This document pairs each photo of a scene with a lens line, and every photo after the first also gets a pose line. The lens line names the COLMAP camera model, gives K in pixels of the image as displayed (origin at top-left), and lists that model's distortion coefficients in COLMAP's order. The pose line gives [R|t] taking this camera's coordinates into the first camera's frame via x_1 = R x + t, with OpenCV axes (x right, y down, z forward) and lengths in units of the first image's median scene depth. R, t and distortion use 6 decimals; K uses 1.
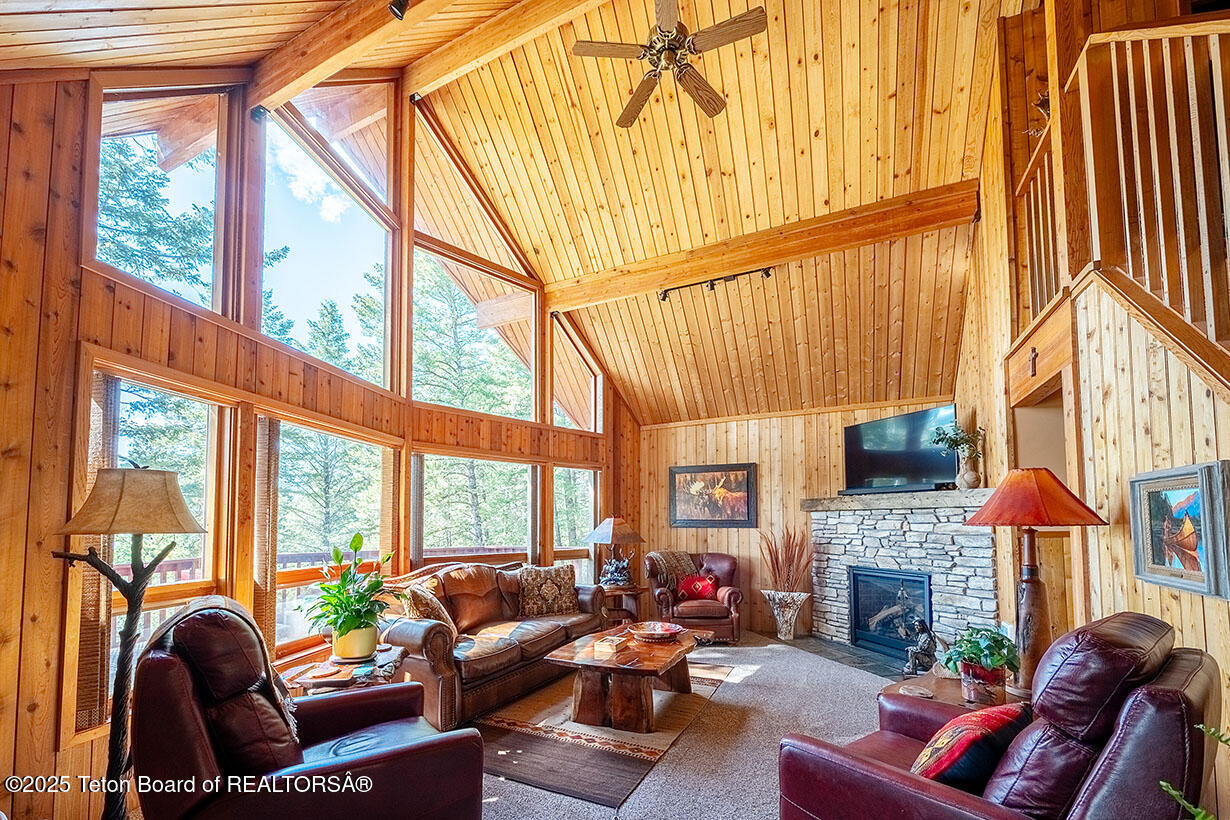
lens RADIAL K [[513.1, 0, 615.0], [0, 513.1, 485.3], [0, 0, 1]] dist [-0.001369, -0.000346]
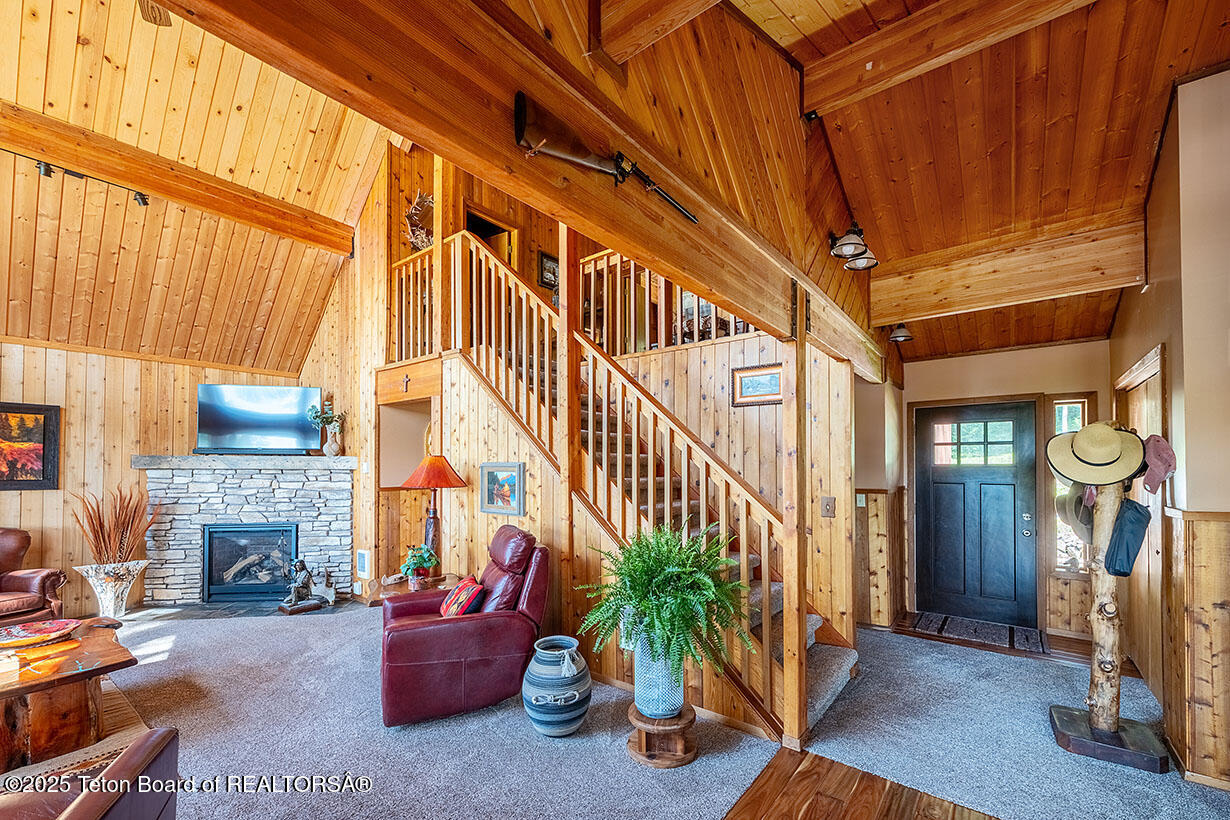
lens RADIAL K [[496.0, 0, 615.0], [0, 496.0, 410.0], [0, 0, 1]] dist [0.000246, 0.000038]
pose [[0.216817, 0.116339, 0.969255, -0.359813], [-0.071215, 0.992113, -0.103153, -0.025635], [-0.973611, -0.046660, 0.223392, -0.002992]]
